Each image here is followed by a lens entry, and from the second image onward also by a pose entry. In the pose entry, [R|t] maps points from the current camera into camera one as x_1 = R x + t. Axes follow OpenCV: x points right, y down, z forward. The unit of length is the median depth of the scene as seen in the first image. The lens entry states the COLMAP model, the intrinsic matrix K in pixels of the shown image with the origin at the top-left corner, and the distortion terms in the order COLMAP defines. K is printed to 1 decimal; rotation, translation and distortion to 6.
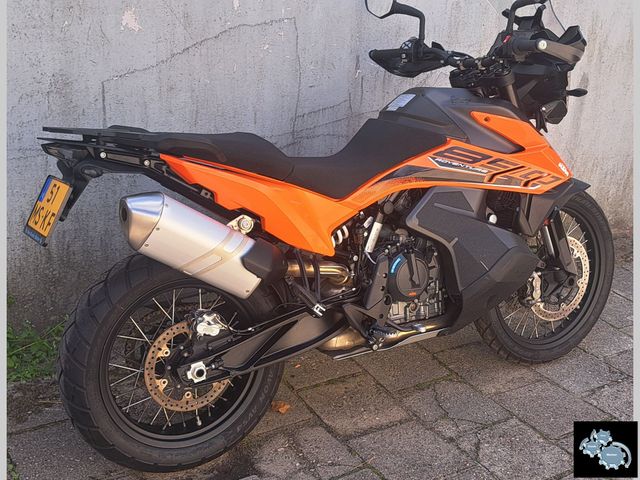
lens RADIAL K [[826.2, 0, 344.1], [0, 826.2, 262.2], [0, 0, 1]] dist [0.065890, 0.000000]
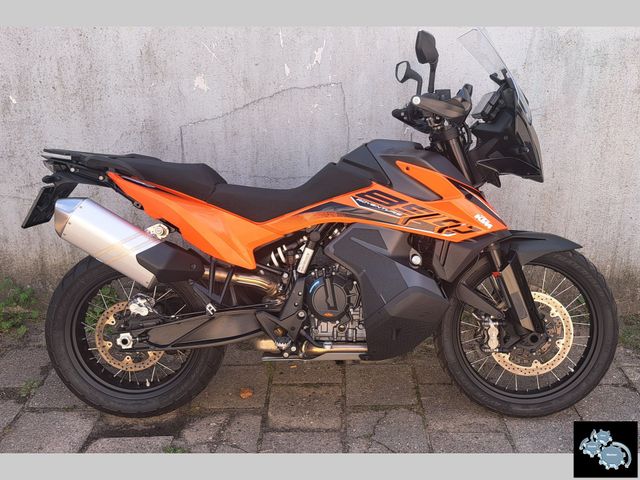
lens RADIAL K [[706.3, 0, 370.1], [0, 706.3, 228.4], [0, 0, 1]] dist [0.064295, 0.000000]
pose [[0.857705, 0.100949, -0.504134, 0.608750], [-0.154521, 0.985816, -0.065492, -0.023871], [0.490372, 0.134072, 0.861139, 0.174627]]
